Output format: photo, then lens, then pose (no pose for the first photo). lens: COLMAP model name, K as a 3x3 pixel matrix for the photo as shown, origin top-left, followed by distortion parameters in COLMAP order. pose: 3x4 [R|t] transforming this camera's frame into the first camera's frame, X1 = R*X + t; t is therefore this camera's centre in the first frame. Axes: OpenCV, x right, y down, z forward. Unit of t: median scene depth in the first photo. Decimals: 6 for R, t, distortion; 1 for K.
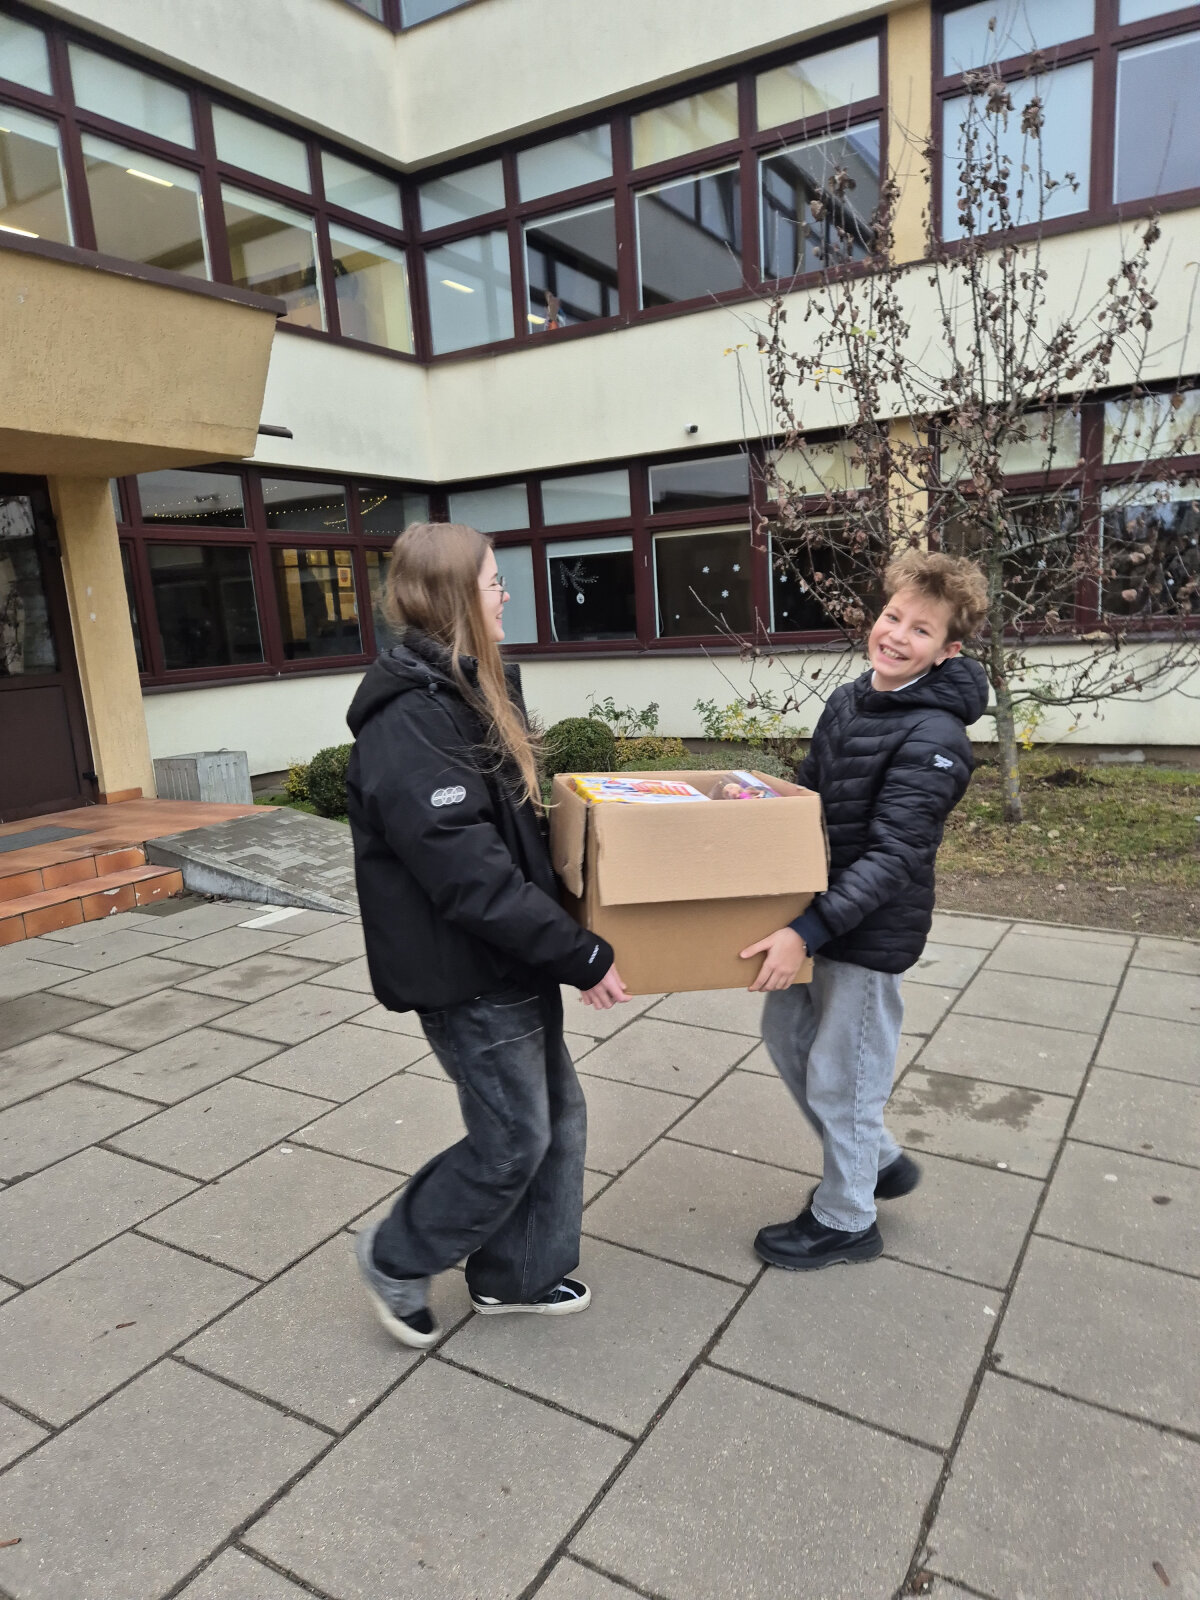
lens RADIAL K [[1065.5, 0, 634.3], [0, 1065.5, 787.6], [0, 0, 1]] dist [0.062503, -0.053734]
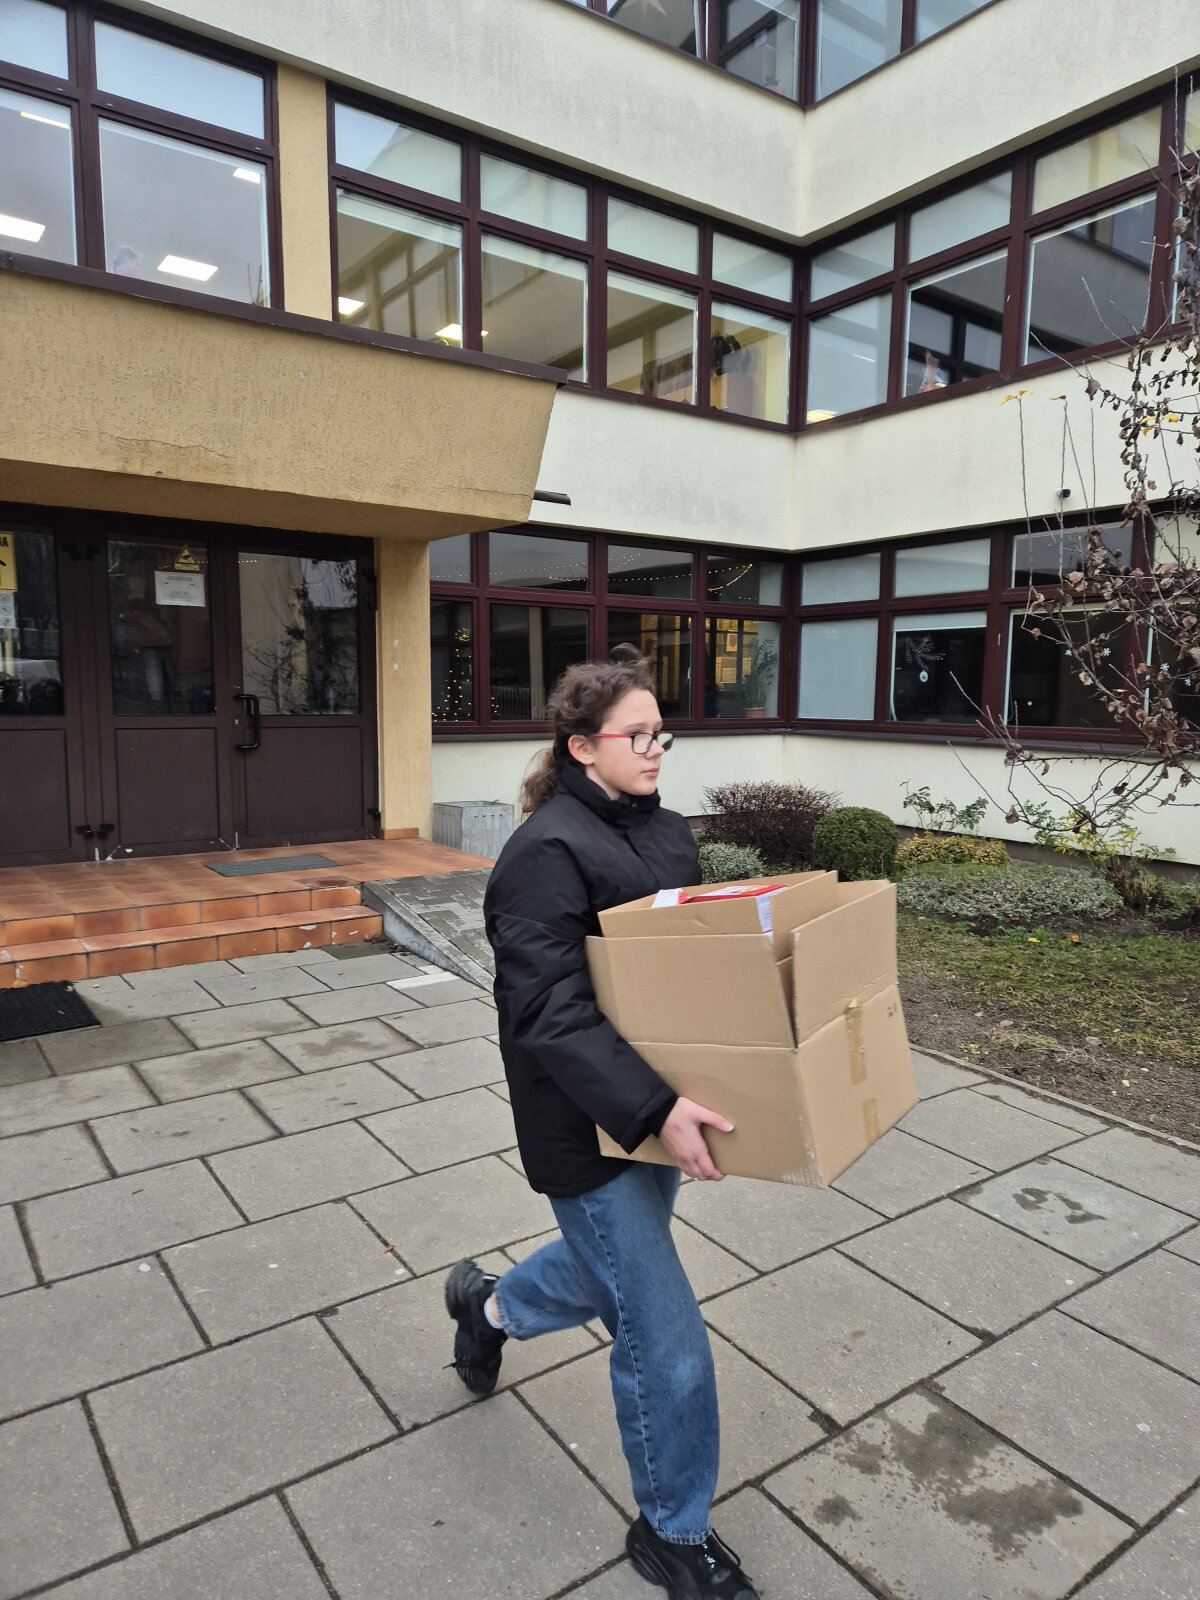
lens RADIAL K [[1065.5, 0, 604.1], [0, 1065.5, 791.5], [0, 0, 1]] dist [0.062503, -0.053734]
pose [[0.915697, 0.105560, -0.387758, 0.109682], [-0.127779, 0.991290, -0.031890, -0.024816], [0.381014, 0.078749, 0.921210, 0.093039]]
